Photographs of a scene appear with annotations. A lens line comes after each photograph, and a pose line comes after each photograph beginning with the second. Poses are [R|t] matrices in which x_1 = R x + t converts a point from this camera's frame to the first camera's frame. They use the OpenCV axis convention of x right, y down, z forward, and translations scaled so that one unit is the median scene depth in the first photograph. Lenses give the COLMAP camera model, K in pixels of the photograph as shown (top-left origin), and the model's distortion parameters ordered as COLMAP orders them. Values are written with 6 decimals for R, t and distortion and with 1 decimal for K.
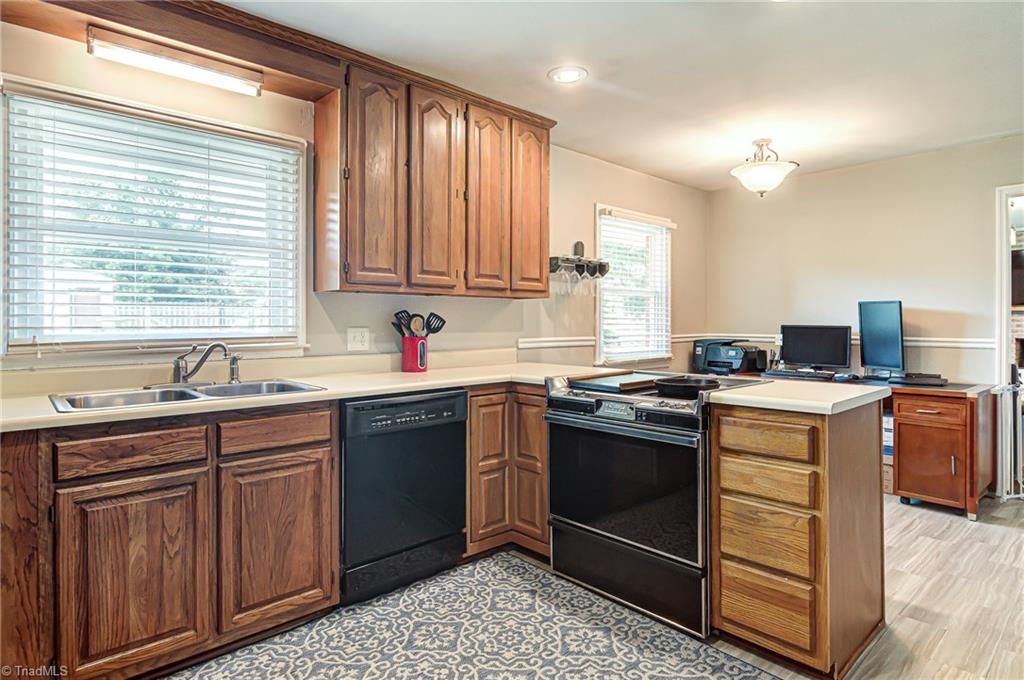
lens RADIAL K [[582.4, 0, 503.3], [0, 582.4, 320.9], [0, 0, 1]] dist [-0.000916, -0.000282]
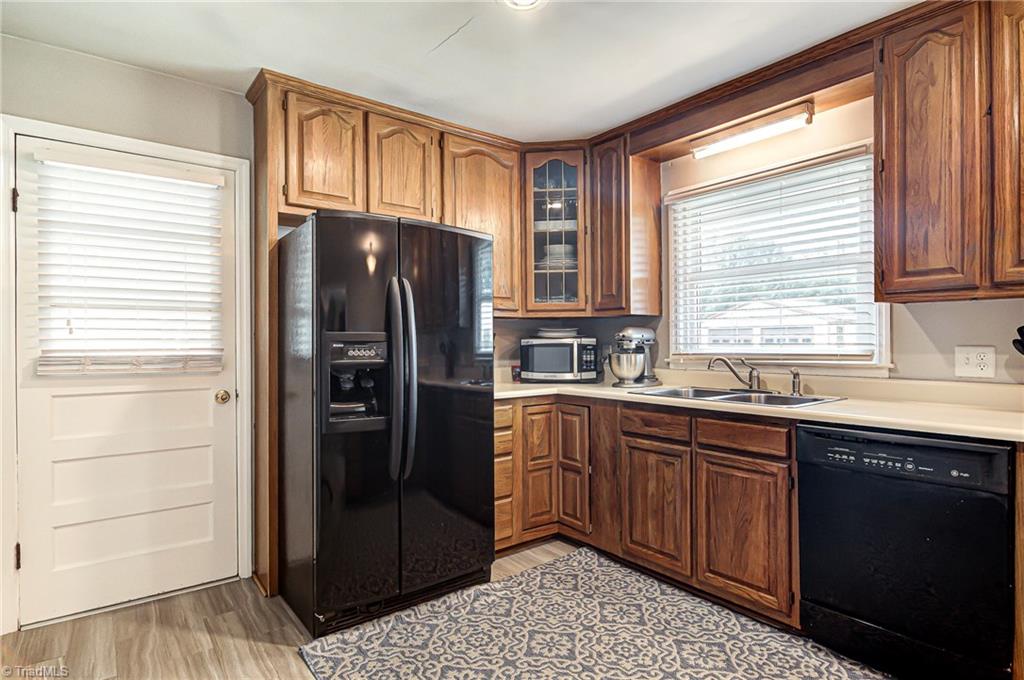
lens RADIAL K [[530.0, 0, 485.3], [0, 530.0, 341.4], [0, 0, 1]] dist [0.003491, -0.000545]
pose [[-0.109824, 0.003870, -0.993944, 0.526391], [0.007591, 0.999967, 0.003055, -0.002233], [0.993922, -0.007210, -0.109850, 0.464487]]
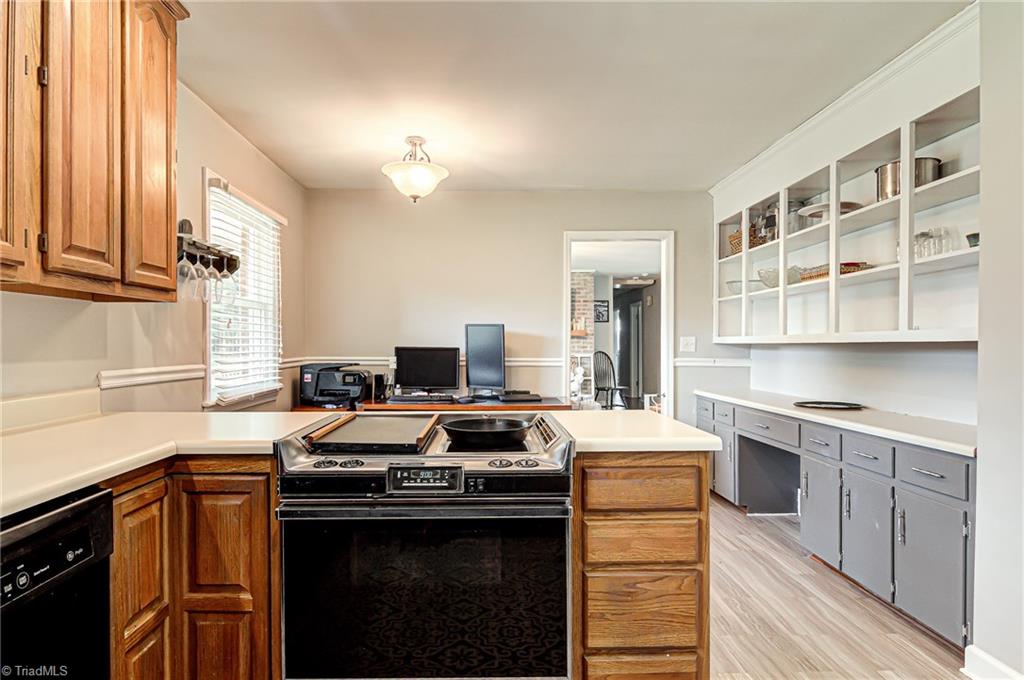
lens RADIAL K [[587.6, 0, 508.5], [0, 587.6, 348.0], [0, 0, 1]] dist [-0.000889, -0.000276]
pose [[0.650412, -0.003291, 0.759574, -0.195577], [-0.004365, 0.999958, 0.008071, 0.001498], [-0.759569, -0.008565, 0.650371, 0.425790]]
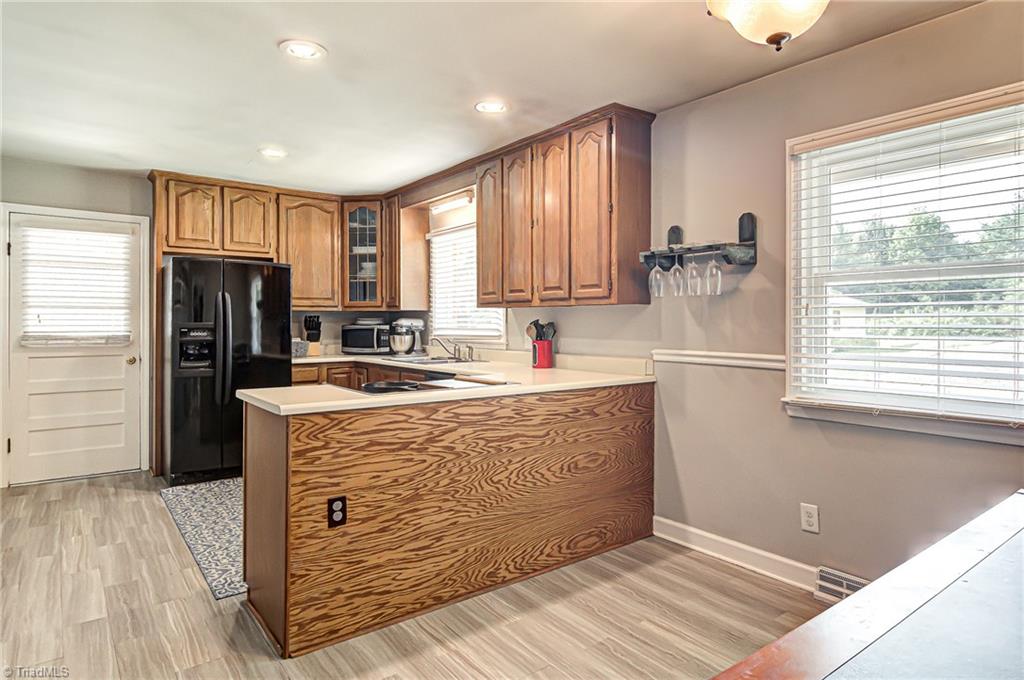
lens RADIAL K [[582.4, 0, 503.3], [0, 582.4, 320.9], [0, 0, 1]] dist [-0.000916, -0.000282]
pose [[-0.098358, 0.000888, -0.995151, 1.208570], [0.003323, 0.999994, 0.000564, -0.017065], [0.995146, -0.003252, -0.098360, 1.125787]]
